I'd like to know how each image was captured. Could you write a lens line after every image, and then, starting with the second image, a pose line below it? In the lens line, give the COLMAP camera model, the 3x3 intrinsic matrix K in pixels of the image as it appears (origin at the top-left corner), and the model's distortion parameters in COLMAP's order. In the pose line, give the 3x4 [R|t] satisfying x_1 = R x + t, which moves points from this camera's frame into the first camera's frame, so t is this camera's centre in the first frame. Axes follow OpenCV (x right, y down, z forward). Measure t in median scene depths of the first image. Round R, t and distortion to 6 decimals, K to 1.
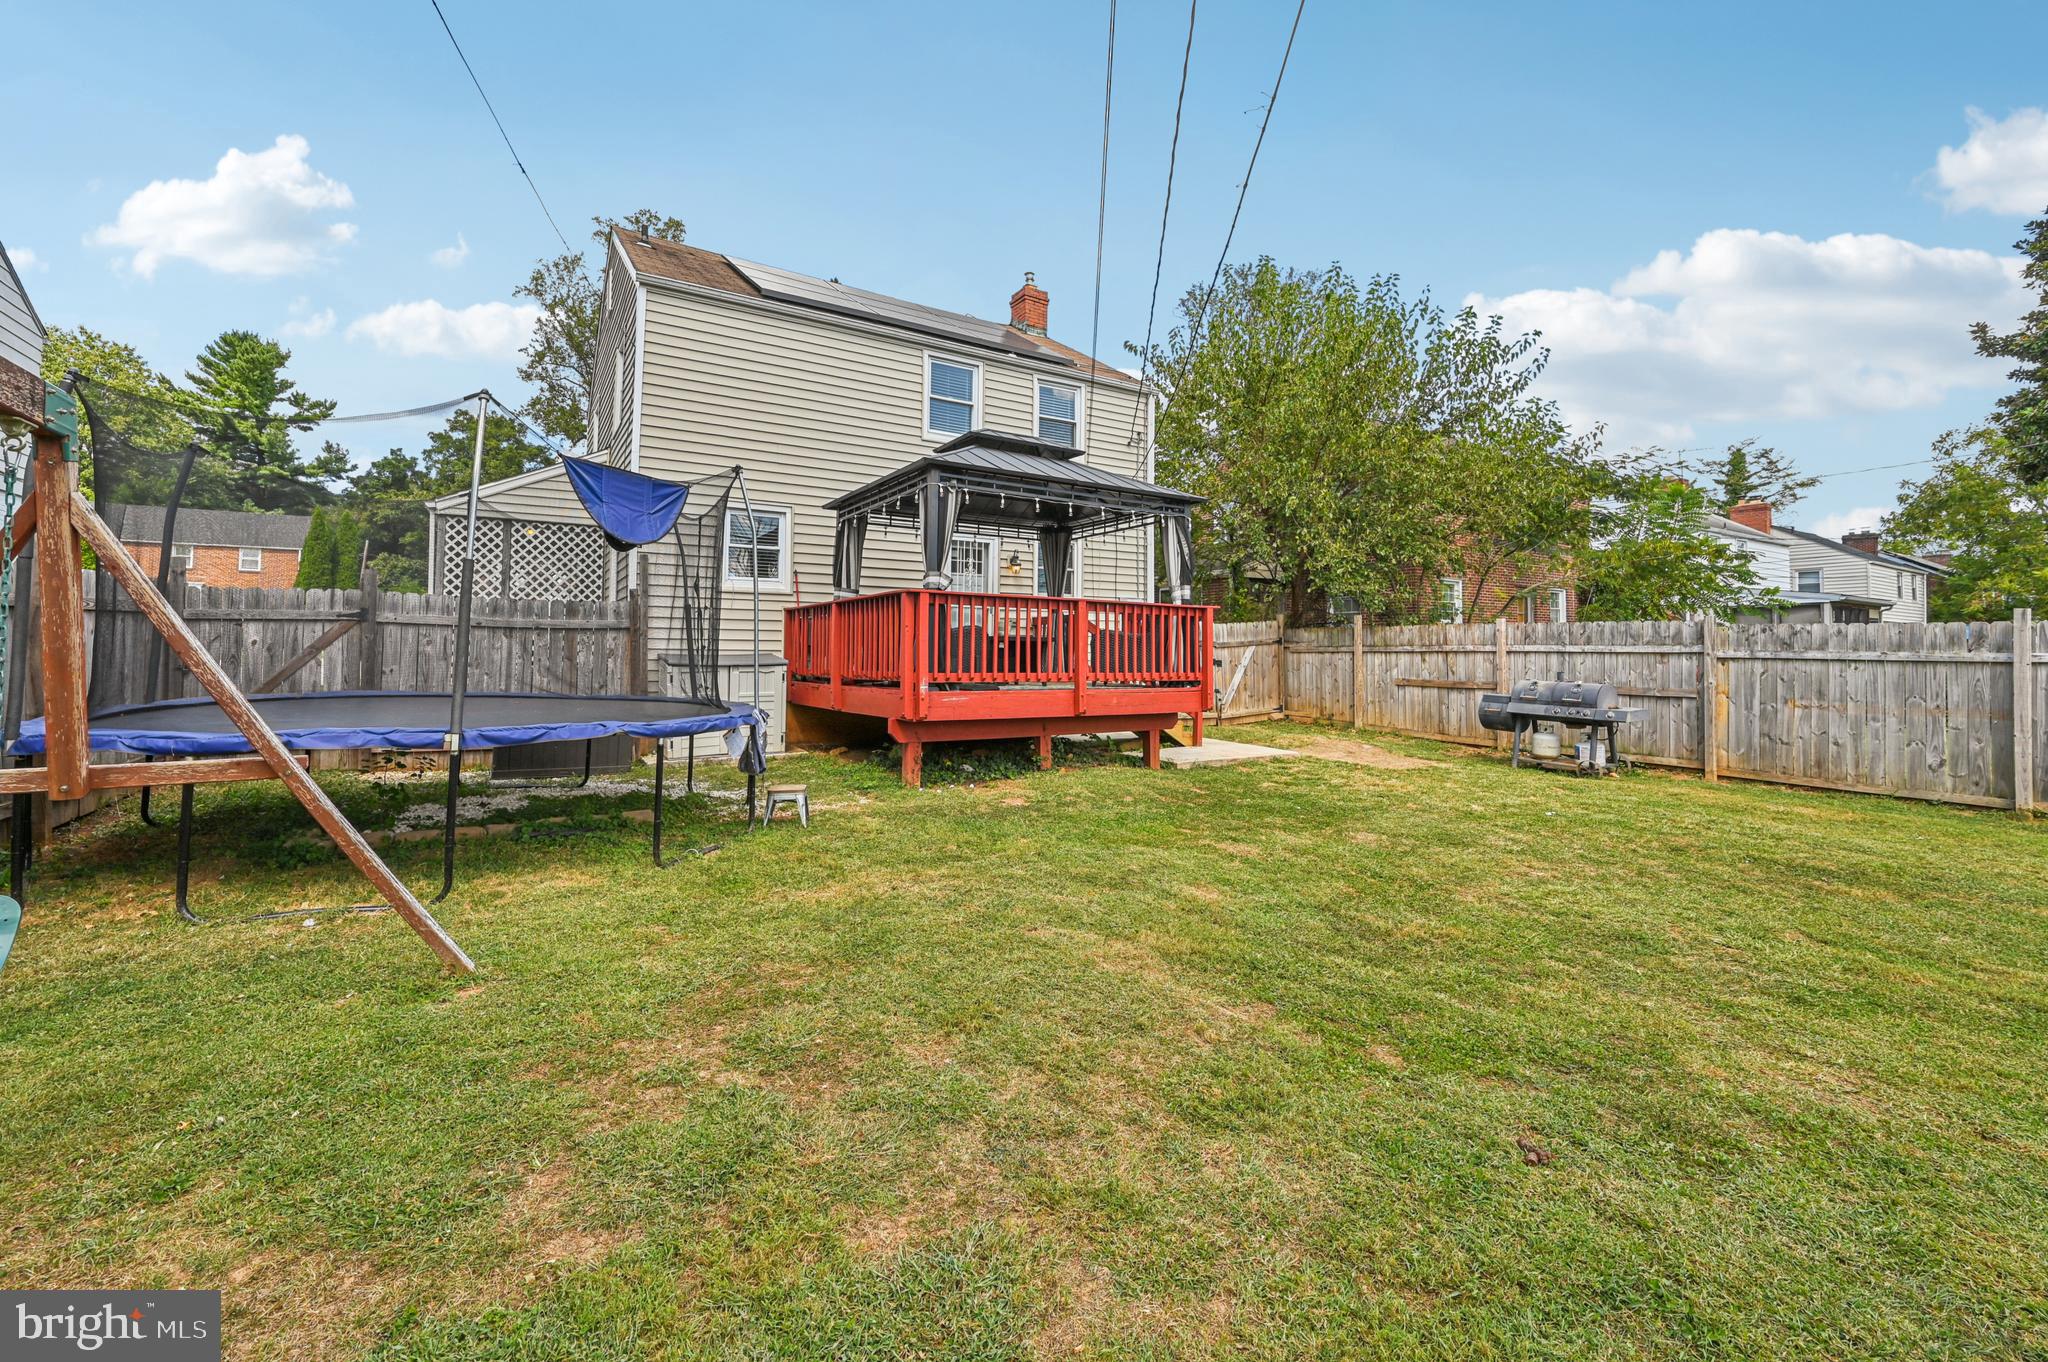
lens RADIAL K [[830.3, 0, 1023.3], [0, 830.3, 608.4], [0, 0, 1]] dist [-0.000496, -0.000092]
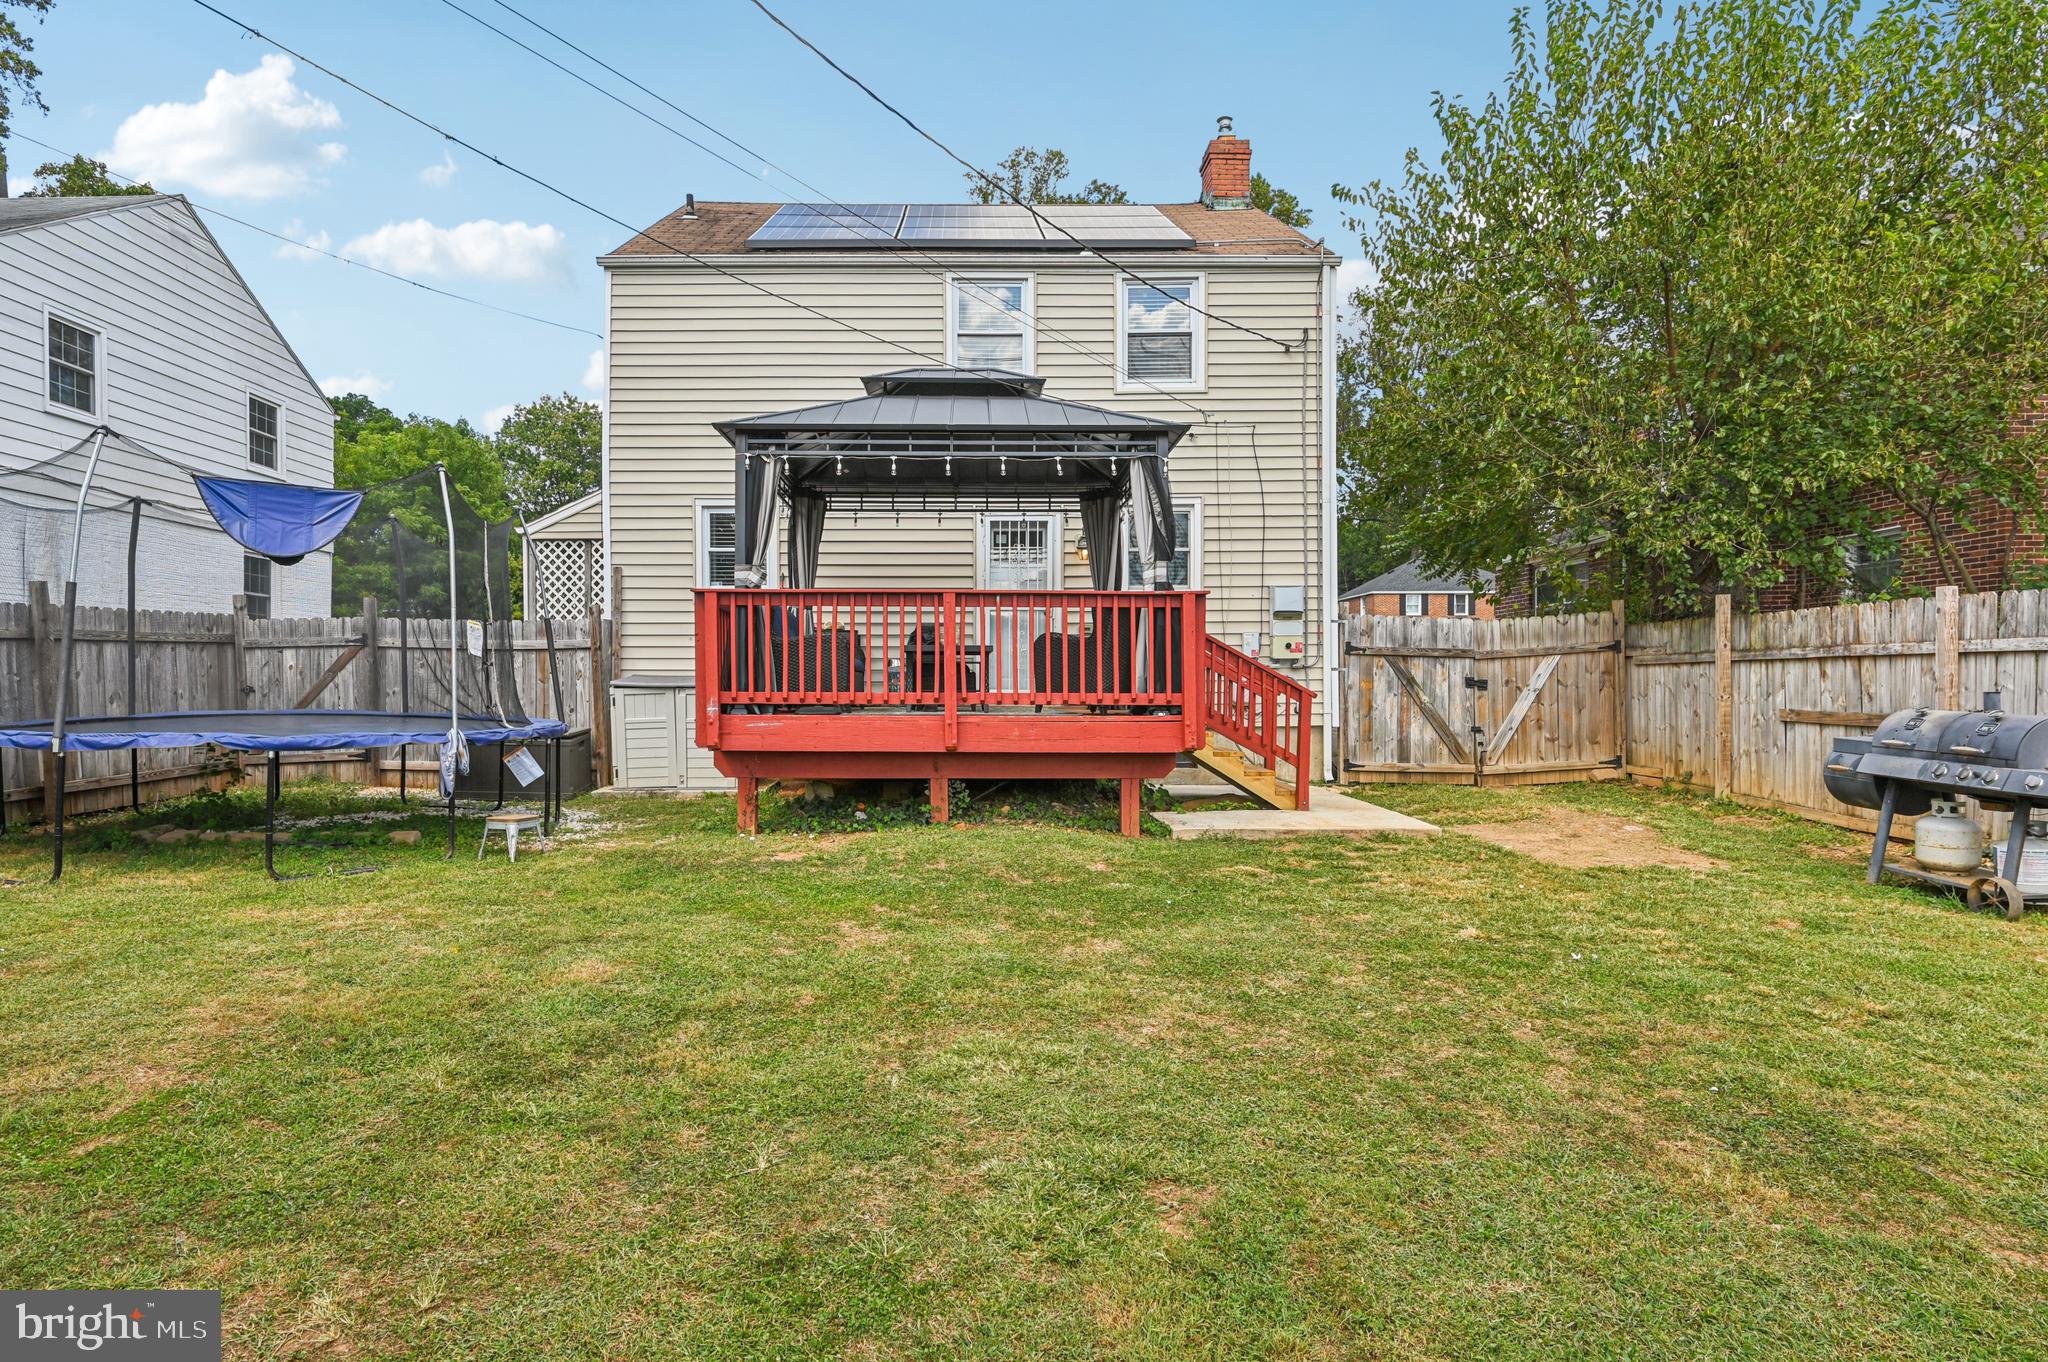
lens RADIAL K [[1101.7, 0, 1024.0], [0, 1101.7, 681.0], [0, 0, 1]] dist [-0.000196, -0.001132]
pose [[0.850947, -0.009544, -0.525164, 0.467163], [0.035489, 0.998595, 0.039356, 0.024087], [0.524051, -0.052127, 0.850090, 0.162816]]
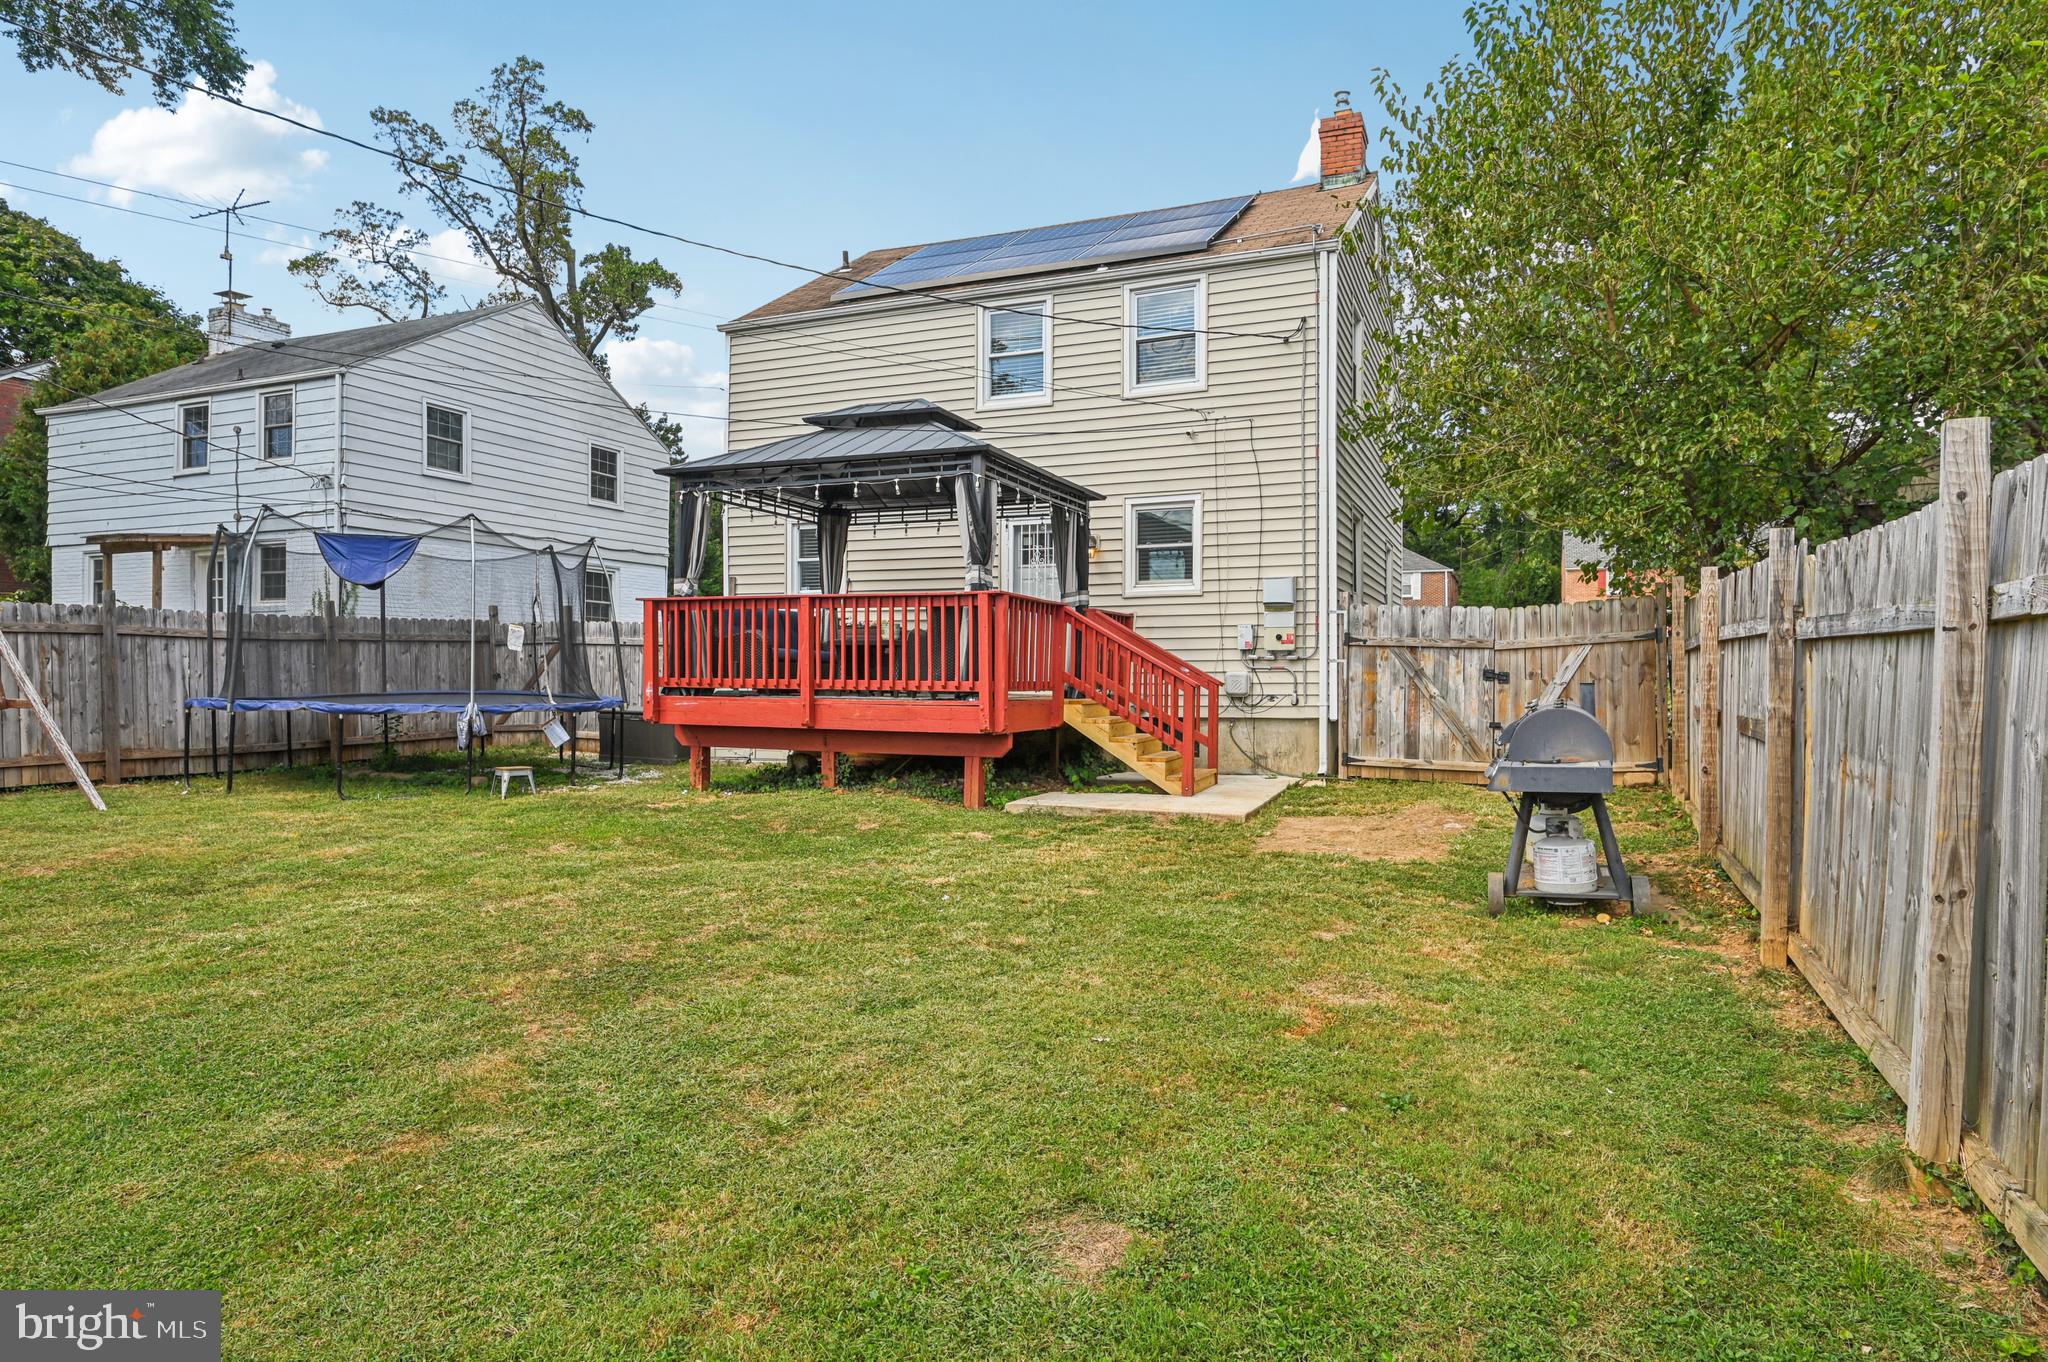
lens RADIAL K [[1154.5, 0, 1015.4], [0, 1154.5, 658.0], [0, 0, 1]] dist [0.000502, 0.001459]
pose [[0.581607, -0.018102, -0.813268, 0.853368], [0.043359, 0.999021, 0.008771, 0.039046], [0.812314, -0.040364, 0.581823, 0.336214]]
